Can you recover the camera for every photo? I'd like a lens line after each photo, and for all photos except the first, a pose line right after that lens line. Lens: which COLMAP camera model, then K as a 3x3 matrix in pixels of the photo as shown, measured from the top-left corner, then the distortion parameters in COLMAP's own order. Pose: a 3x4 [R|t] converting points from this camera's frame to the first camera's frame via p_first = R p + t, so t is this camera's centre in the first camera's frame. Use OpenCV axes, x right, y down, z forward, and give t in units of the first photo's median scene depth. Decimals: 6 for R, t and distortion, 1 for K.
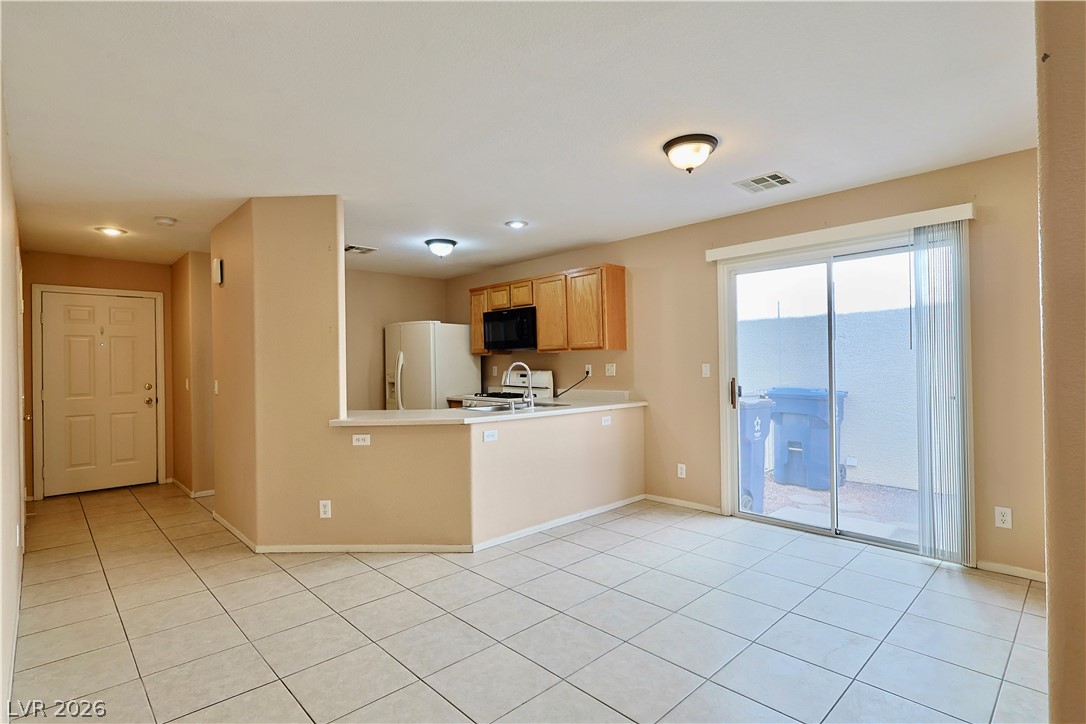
lens RADIAL K [[529.1, 0, 539.9], [0, 529.1, 361.4], [0, 0, 1]] dist [-0.004223, -0.000204]
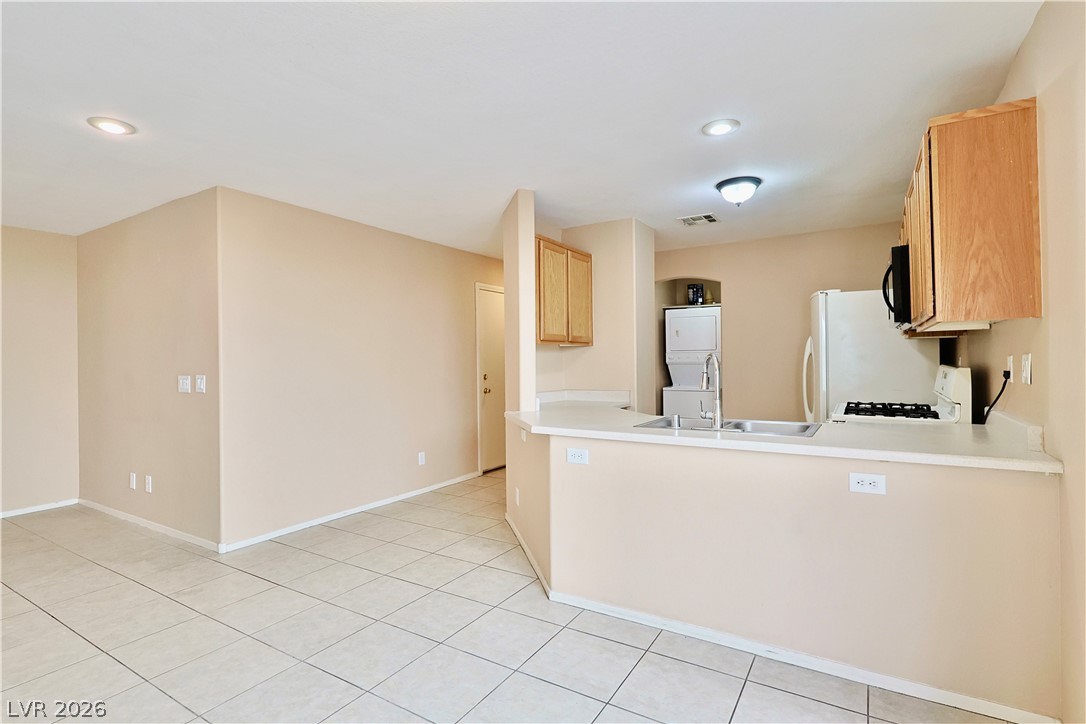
lens RADIAL K [[529.1, 0, 541.0], [0, 529.1, 359.9], [0, 0, 1]] dist [-0.004223, -0.000204]
pose [[0.250422, 0.008706, -0.968098, 0.609448], [0.017104, 0.999764, 0.013415, -0.003785], [0.967986, -0.019918, 0.250214, 0.780174]]
